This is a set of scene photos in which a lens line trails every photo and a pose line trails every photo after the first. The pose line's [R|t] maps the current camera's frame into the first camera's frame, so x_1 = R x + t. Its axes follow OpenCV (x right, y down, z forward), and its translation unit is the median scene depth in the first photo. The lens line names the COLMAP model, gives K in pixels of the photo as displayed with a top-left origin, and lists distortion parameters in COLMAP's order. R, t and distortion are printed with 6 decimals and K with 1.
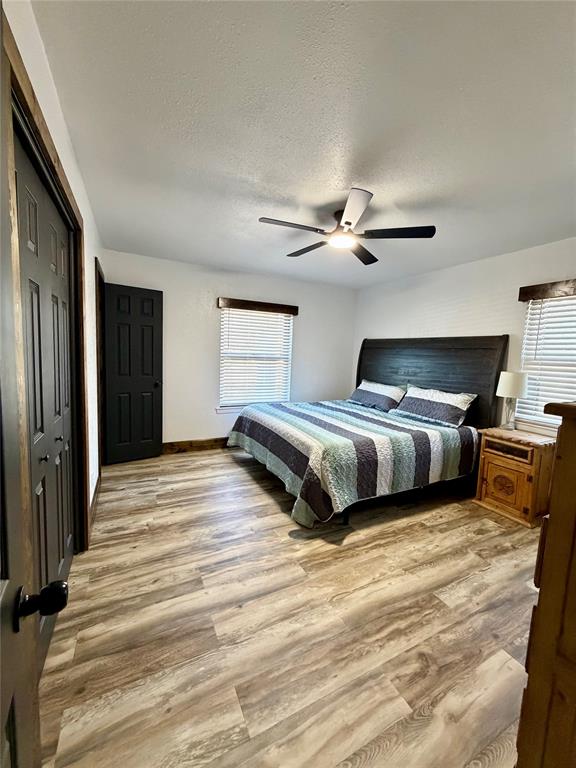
lens RADIAL K [[306.9, 0, 288.0], [0, 306.9, 384.0], [0, 0, 1]] dist [-0.000563, 0.000053]
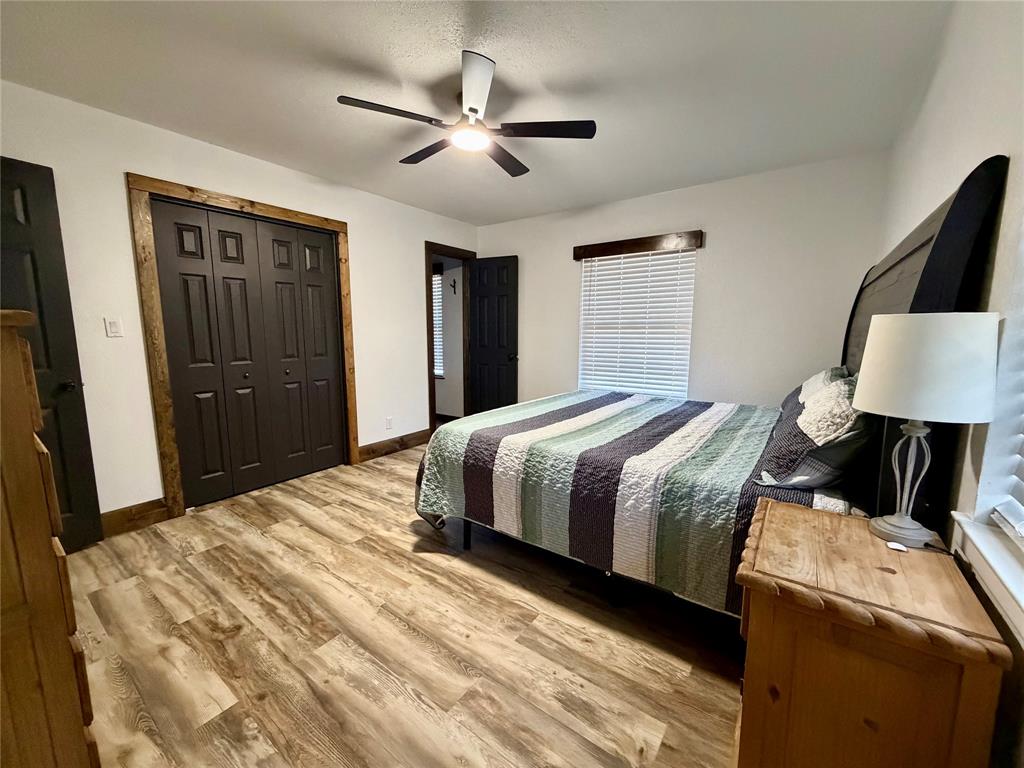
lens RADIAL K [[409.1, 0, 510.3], [0, 409.1, 385.8], [0, 0, 1]] dist [-0.000563, 0.000053]
pose [[0.449104, 0.081546, -0.889750, 1.355412], [-0.071359, 0.995919, 0.055257, 0.038367], [0.890625, 0.038675, 0.453091, 0.853053]]
